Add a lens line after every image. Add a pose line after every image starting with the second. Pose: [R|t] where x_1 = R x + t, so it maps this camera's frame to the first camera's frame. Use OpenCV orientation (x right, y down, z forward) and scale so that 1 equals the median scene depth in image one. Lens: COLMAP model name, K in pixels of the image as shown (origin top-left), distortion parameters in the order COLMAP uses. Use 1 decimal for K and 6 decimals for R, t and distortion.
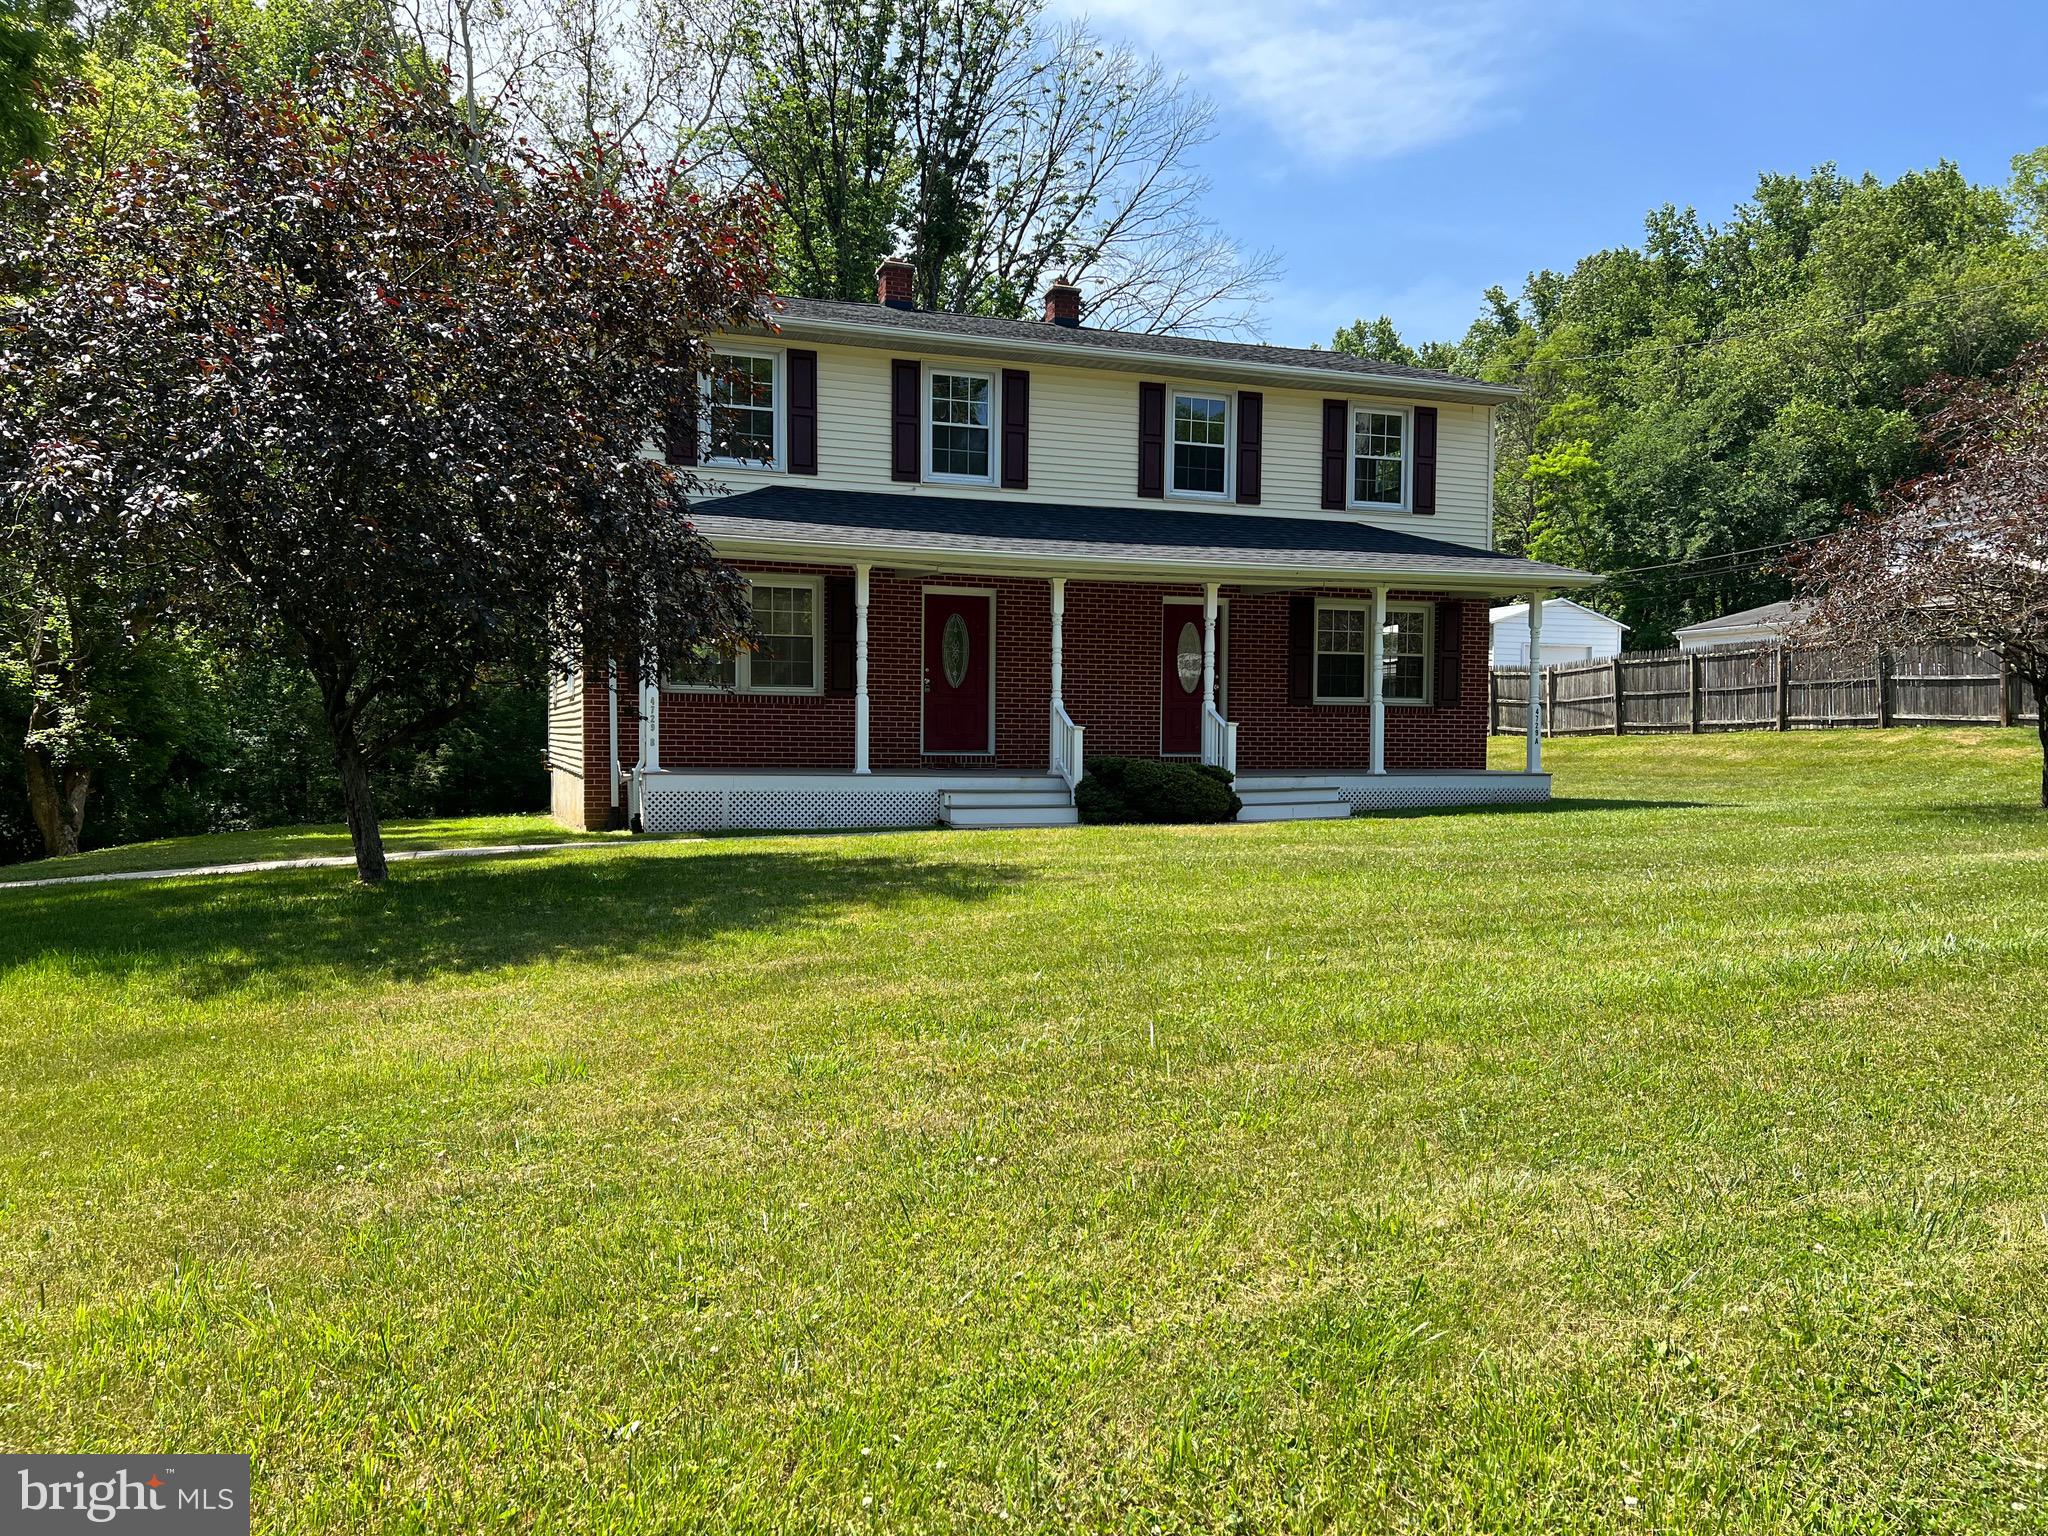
lens RADIAL K [[1547.7, 0, 1004.7], [0, 1547.7, 770.8], [0, 0, 1]] dist [0.056611, -0.051500]
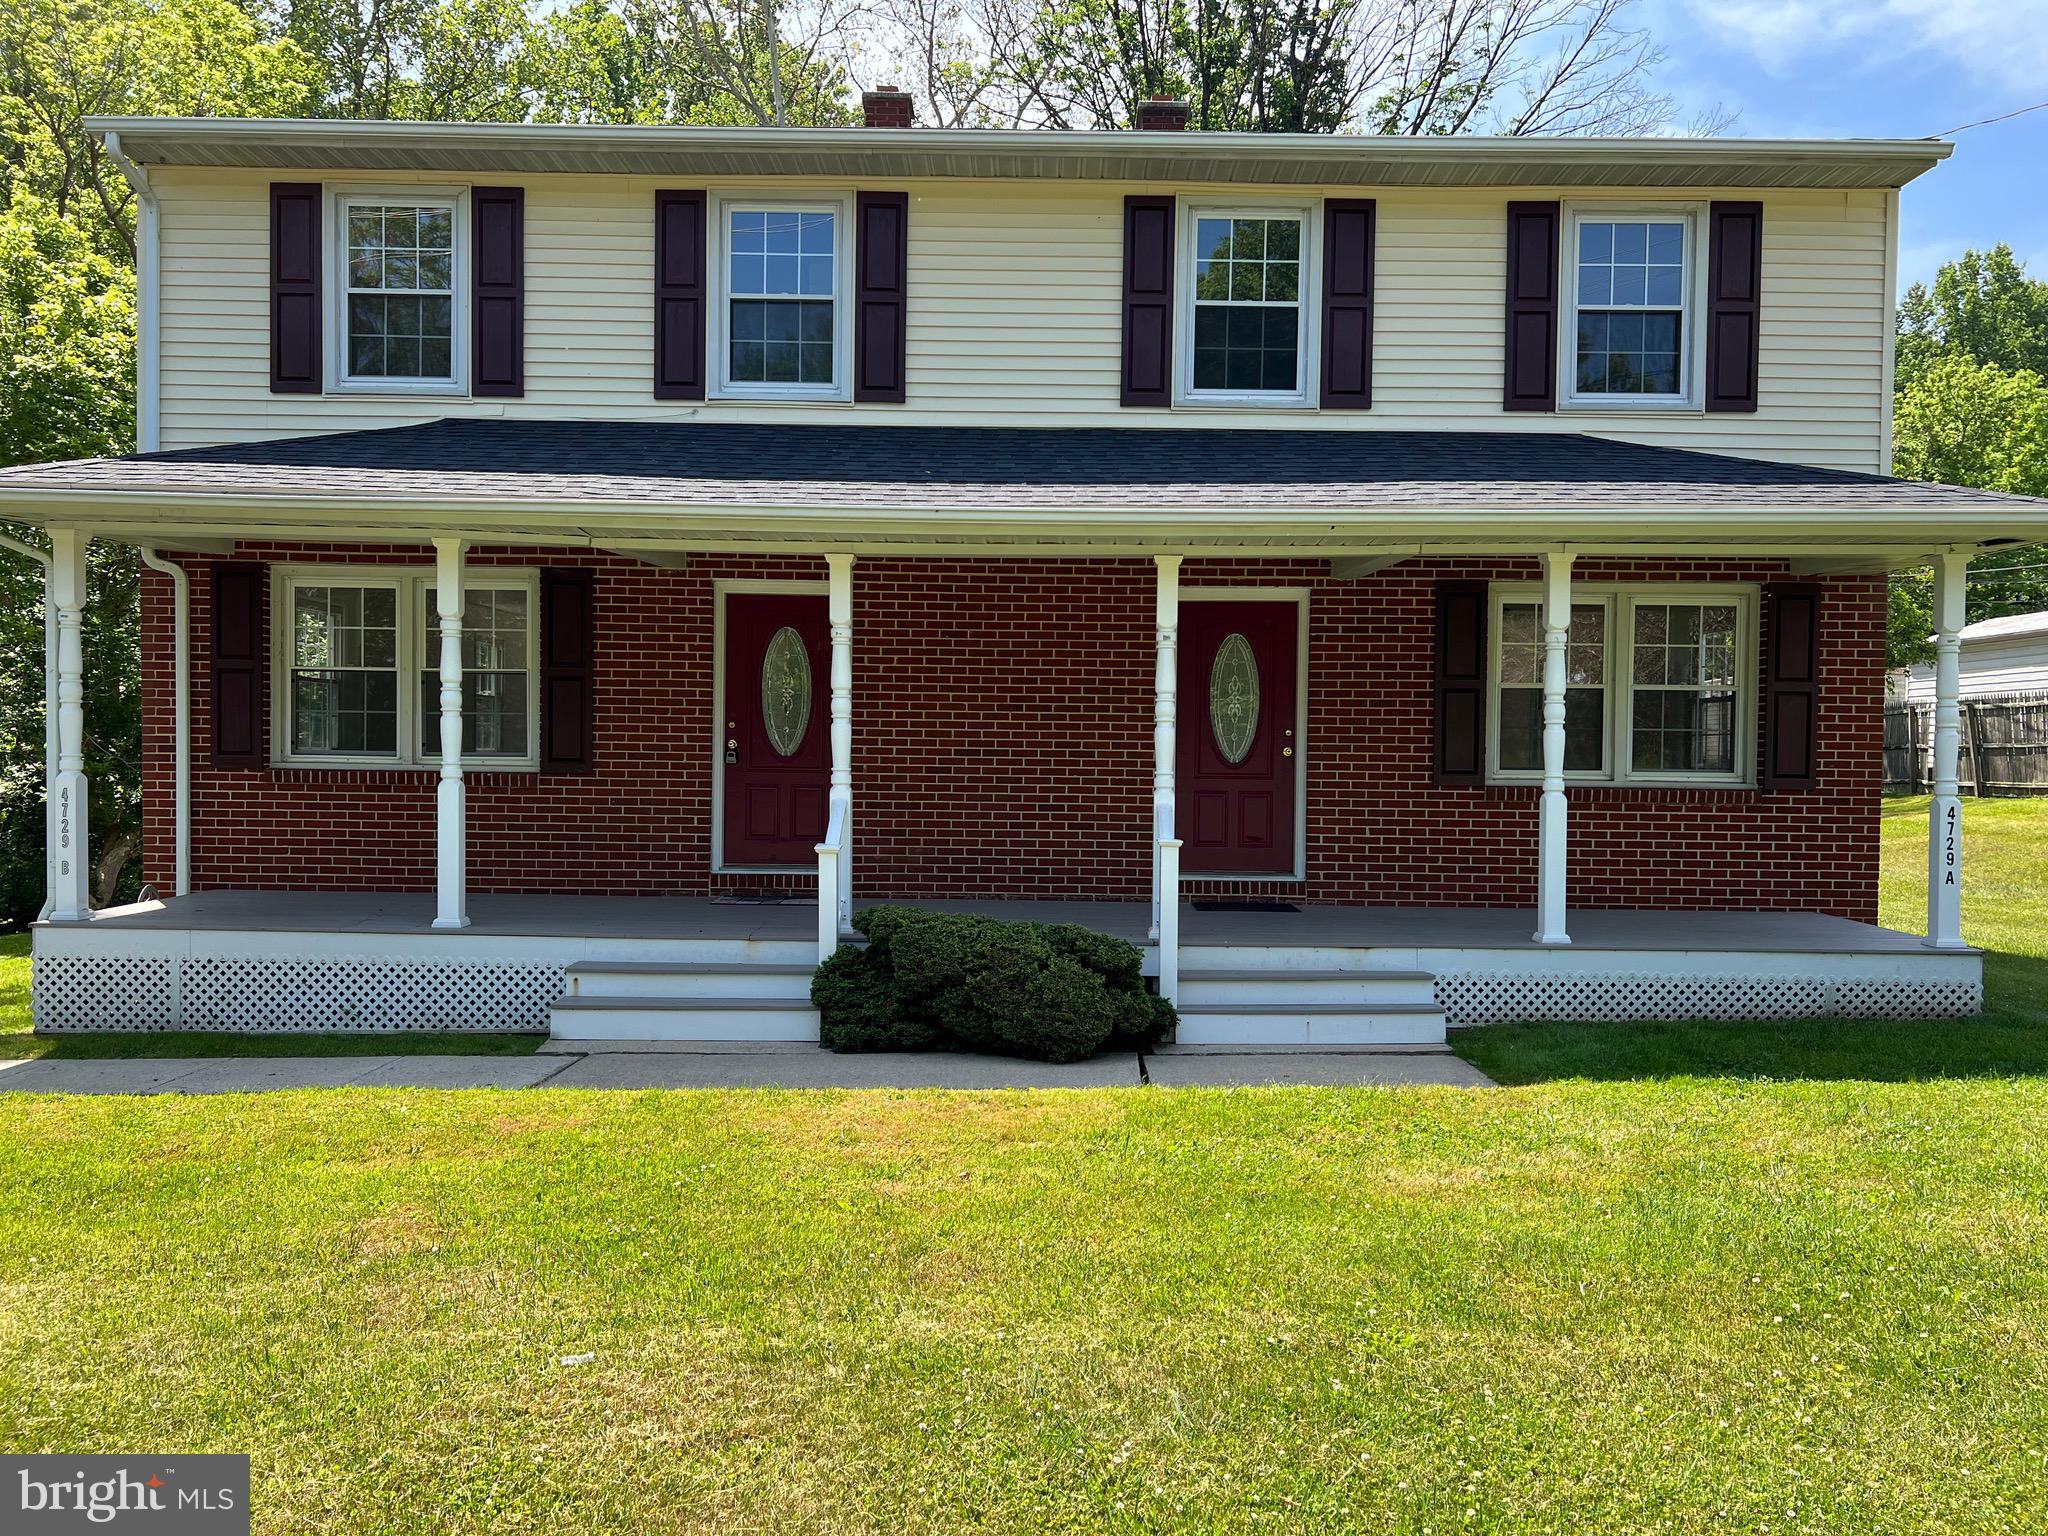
lens RADIAL K [[1547.7, 0, 1023.7], [0, 1547.7, 766.0], [0, 0, 1]] dist [0.056611, -0.051500]
pose [[0.943845, 0.006702, -0.330320, 0.238110], [-0.011750, 0.999843, -0.013288, -0.042756], [0.330179, 0.016423, 0.943775, 0.479088]]
